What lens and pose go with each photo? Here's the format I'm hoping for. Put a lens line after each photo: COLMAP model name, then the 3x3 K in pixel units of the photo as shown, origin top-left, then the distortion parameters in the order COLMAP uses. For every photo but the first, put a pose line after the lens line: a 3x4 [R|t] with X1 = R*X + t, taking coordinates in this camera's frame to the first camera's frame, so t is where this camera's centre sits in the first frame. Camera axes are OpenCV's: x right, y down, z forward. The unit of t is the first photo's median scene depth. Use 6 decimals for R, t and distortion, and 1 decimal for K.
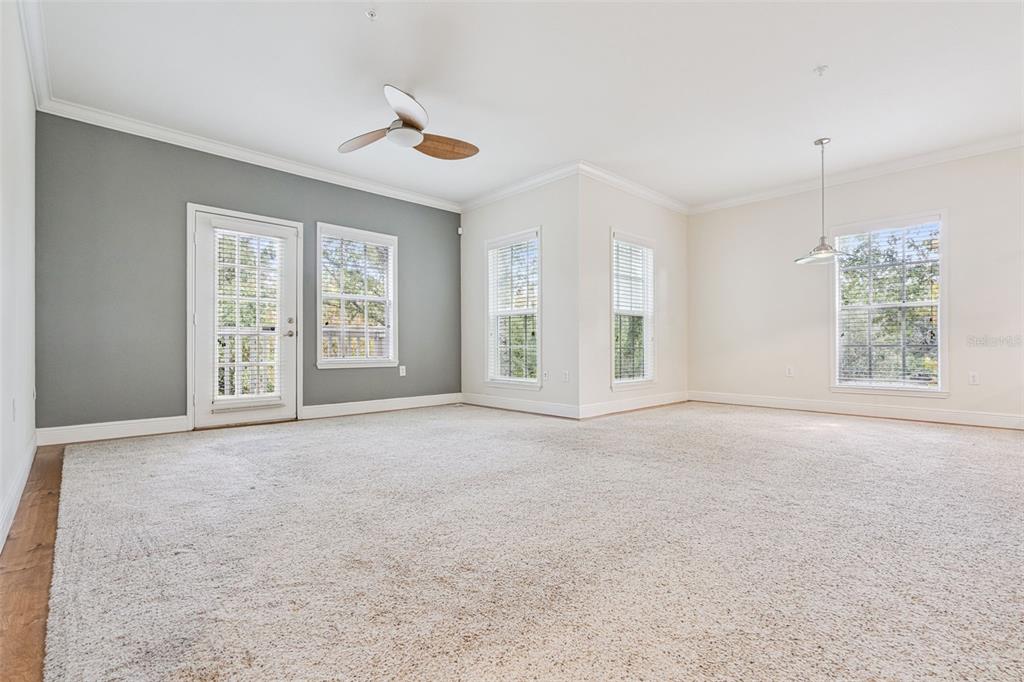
lens RADIAL K [[465.5, 0, 510.1], [0, 465.5, 343.0], [0, 0, 1]] dist [-0.000028, -0.000073]
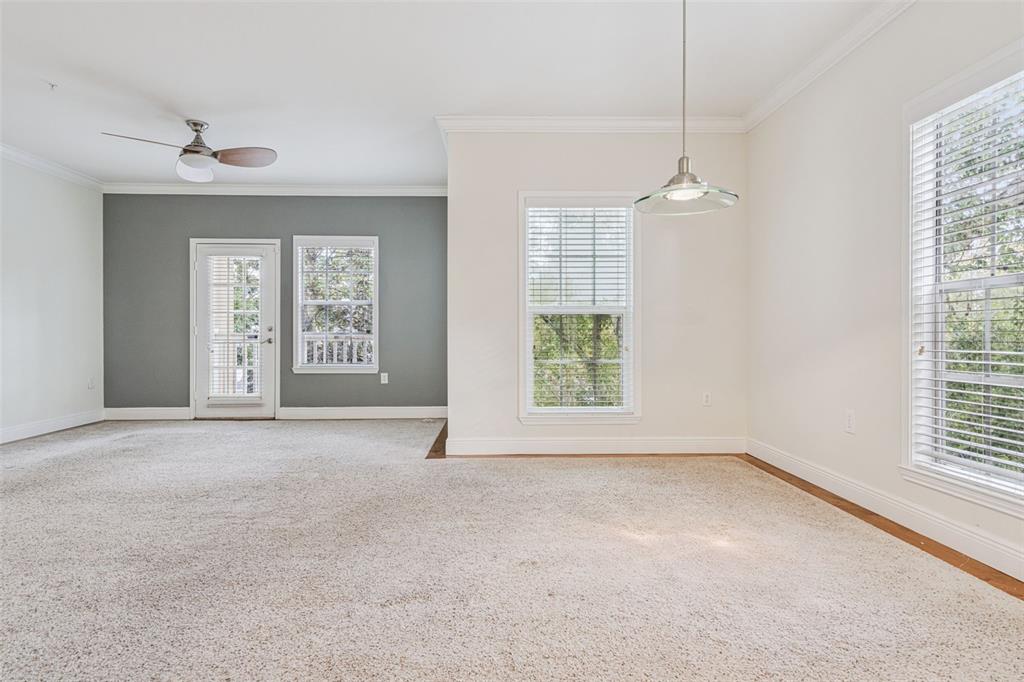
lens RADIAL K [[547.7, 0, 509.8], [0, 547.7, 337.8], [0, 0, 1]] dist [0.005126, -0.002499]
pose [[0.755109, 0.003196, -0.655592, 0.806137], [0.004941, 0.999932, 0.010565, -0.038036], [0.655581, -0.011217, 0.755041, 0.383823]]
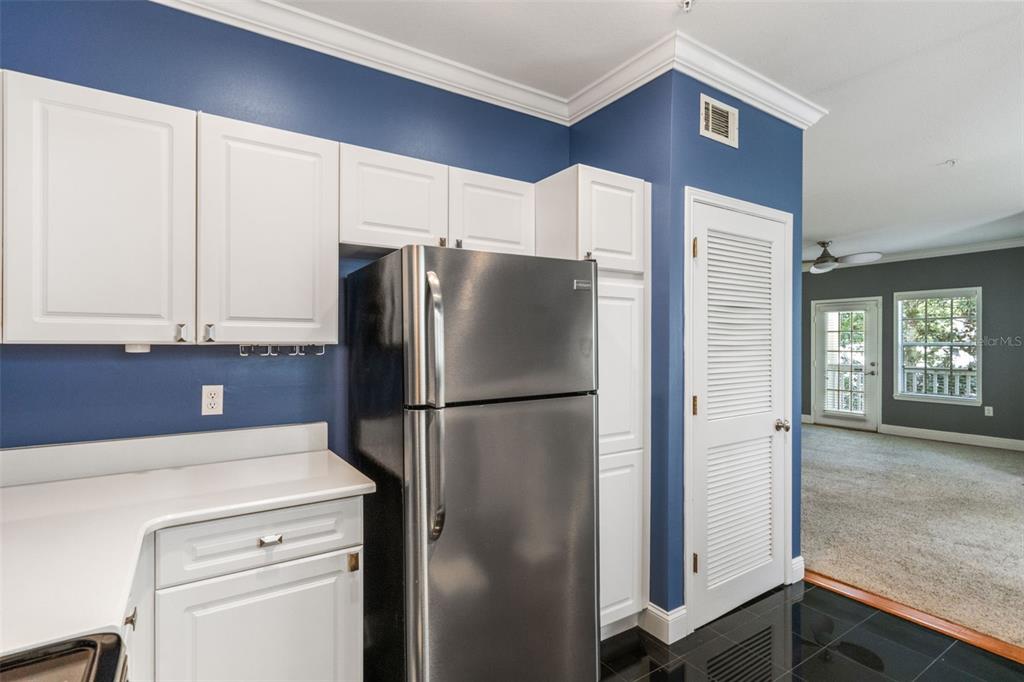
lens RADIAL K [[489.2, 0, 510.3], [0, 489.2, 342.9], [0, 0, 1]] dist [0.003162, -0.000625]
pose [[-0.177037, -0.000739, -0.984204, 1.252038], [0.007570, 0.999969, -0.002112, -0.120522], [0.984175, -0.007824, -0.177026, 0.139429]]
